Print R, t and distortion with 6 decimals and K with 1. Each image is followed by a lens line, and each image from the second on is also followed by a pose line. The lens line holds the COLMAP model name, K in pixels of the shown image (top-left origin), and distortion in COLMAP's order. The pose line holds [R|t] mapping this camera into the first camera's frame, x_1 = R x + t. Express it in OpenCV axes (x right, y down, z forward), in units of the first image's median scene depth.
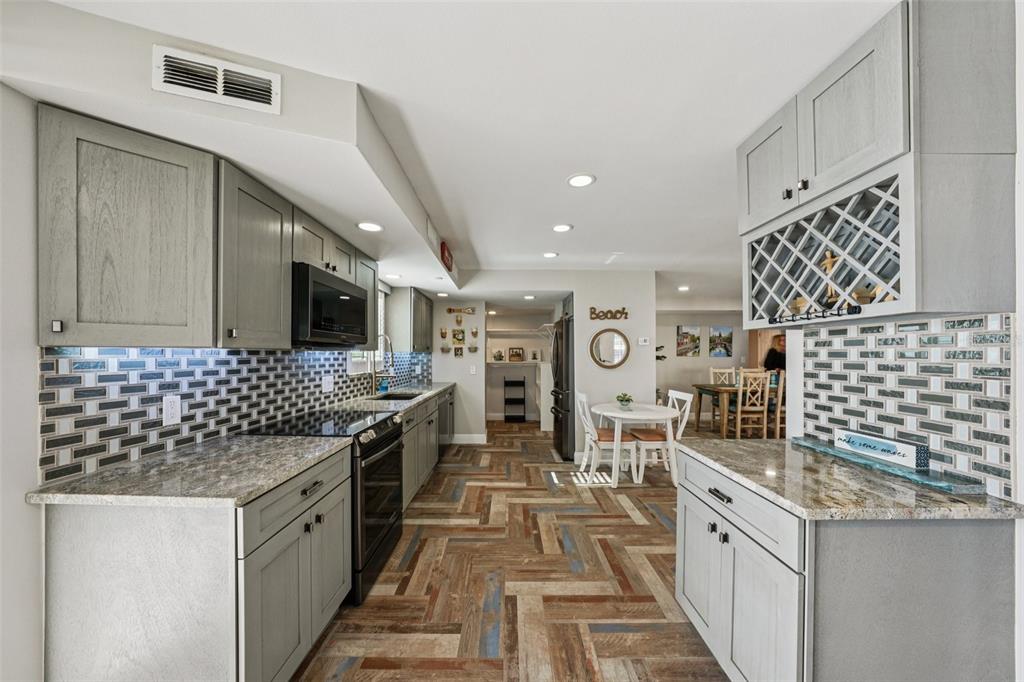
lens RADIAL K [[359.9, 0, 509.2], [0, 359.9, 355.1], [0, 0, 1]] dist [-0.016515, 0.001646]
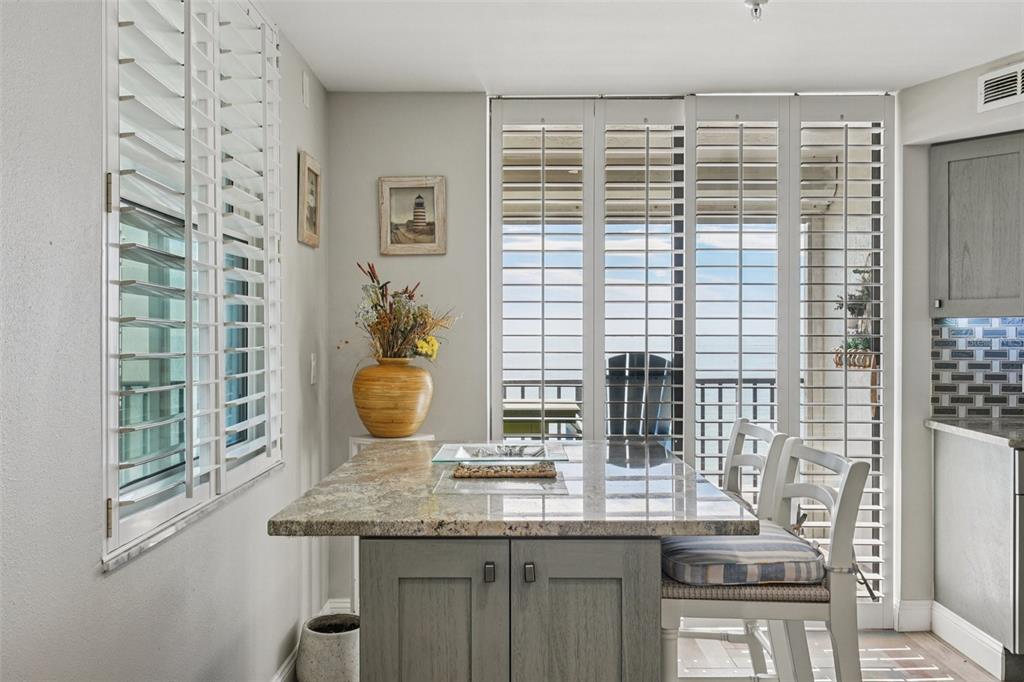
lens RADIAL K [[880.1, 0, 509.3], [0, 880.1, 332.9], [0, 0, 1]] dist [0.003761, 0.017744]
pose [[0.003307, 0.000092, -0.999995, 1.379768], [0.000817, 1.000000, 0.000095, 0.020526], [0.999994, -0.000818, 0.003307, -0.444129]]
